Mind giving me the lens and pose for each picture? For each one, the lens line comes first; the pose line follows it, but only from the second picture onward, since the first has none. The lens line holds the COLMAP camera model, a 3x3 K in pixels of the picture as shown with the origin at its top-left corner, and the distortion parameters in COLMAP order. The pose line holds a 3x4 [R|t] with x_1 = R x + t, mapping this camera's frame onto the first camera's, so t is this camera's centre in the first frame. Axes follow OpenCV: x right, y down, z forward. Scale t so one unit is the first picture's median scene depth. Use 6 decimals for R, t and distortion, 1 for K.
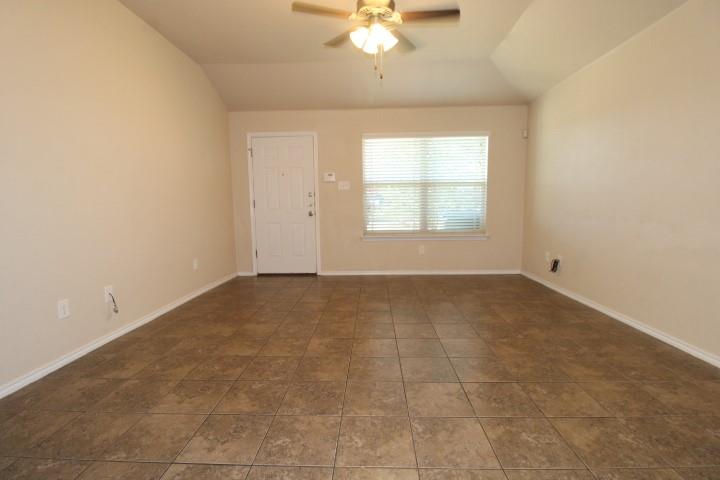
lens RADIAL K [[337.2, 0, 360.5], [0, 337.2, 236.6], [0, 0, 1]] dist [-0.004838, -0.009577]
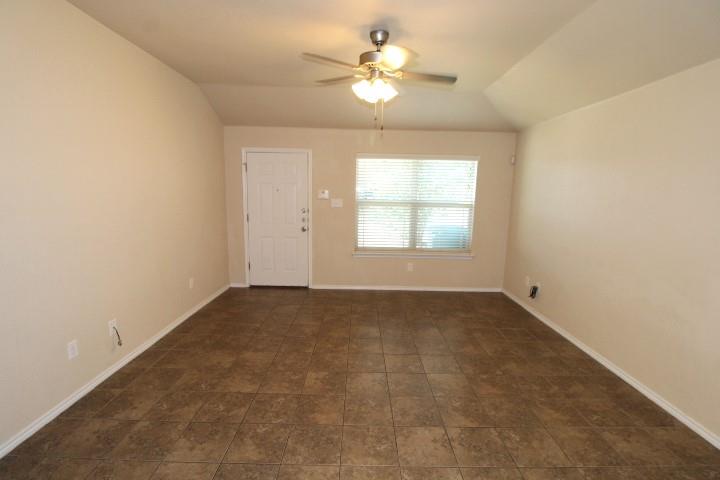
lens RADIAL K [[337.2, 0, 360.5], [0, 337.2, 236.2], [0, 0, 1]] dist [-0.004838, -0.009577]
pose [[0.998600, 0.029061, 0.044201, -0.038575], [-0.030889, 0.998671, 0.041247, -0.180456], [-0.042944, -0.042554, 0.998171, -0.058988]]
